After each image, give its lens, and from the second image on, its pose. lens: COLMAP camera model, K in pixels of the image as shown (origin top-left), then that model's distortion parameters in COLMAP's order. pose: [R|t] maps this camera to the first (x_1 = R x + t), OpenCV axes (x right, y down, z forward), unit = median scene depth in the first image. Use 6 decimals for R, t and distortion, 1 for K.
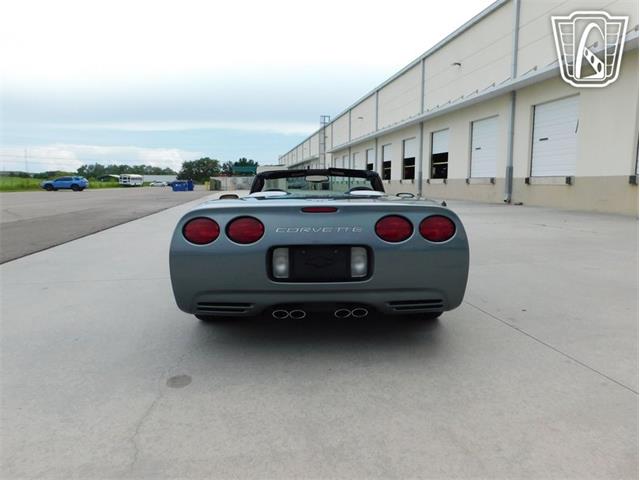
lens RADIAL K [[419.6, 0, 320.0], [0, 419.6, 234.3], [0, 0, 1]] dist [-0.072871, 0.054632]
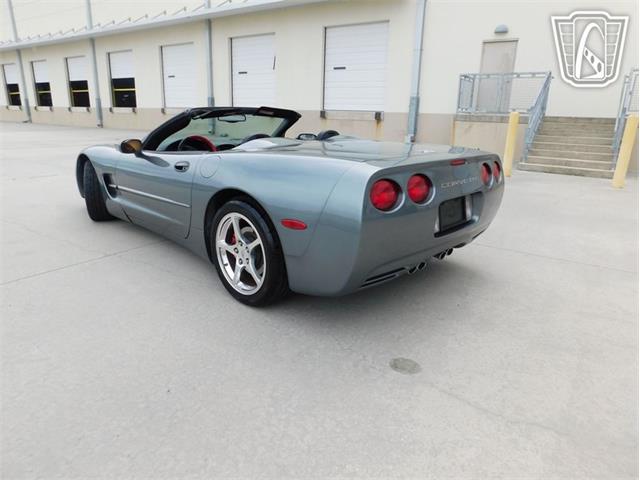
lens RADIAL K [[419.6, 0, 320.9], [0, 419.6, 234.6], [0, 0, 1]] dist [-0.072871, 0.054632]
pose [[0.700808, -0.175893, 0.691324, -0.074717], [0.057310, 0.979874, 0.191213, -0.007611], [-0.711044, -0.094384, 0.696784, 0.037922]]
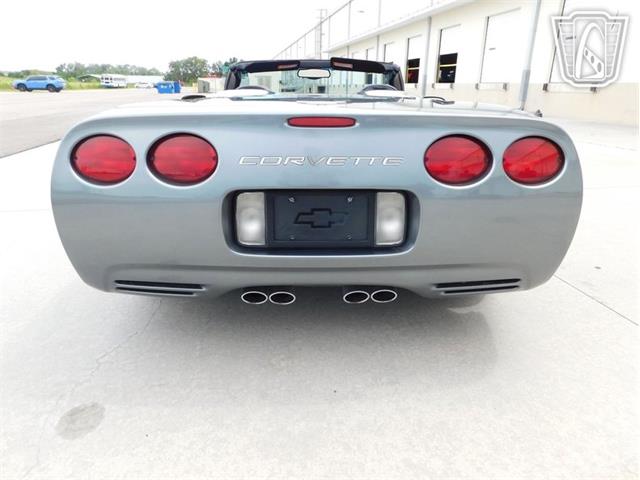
lens RADIAL K [[419.6, 0, 319.8], [0, 419.6, 234.4], [0, 0, 1]] dist [-0.072871, 0.054632]
pose [[0.999843, 0.010325, 0.014371, -0.000724], [-0.013209, 0.975894, 0.217847, -0.002626], [-0.011776, -0.218003, 0.975877, 0.034507]]
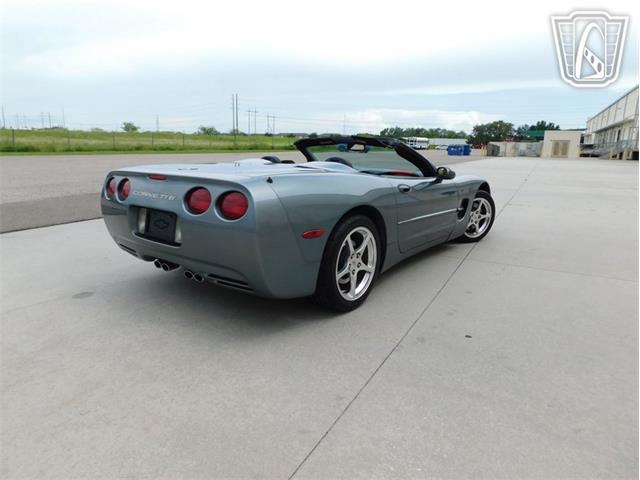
lens RADIAL K [[419.6, 0, 320.1], [0, 419.6, 234.2], [0, 0, 1]] dist [-0.072871, 0.054632]
pose [[0.780539, 0.144930, -0.608074, 0.081883], [-0.092938, 0.988846, 0.116387, -0.005713], [0.618160, -0.034331, 0.785303, 0.026347]]
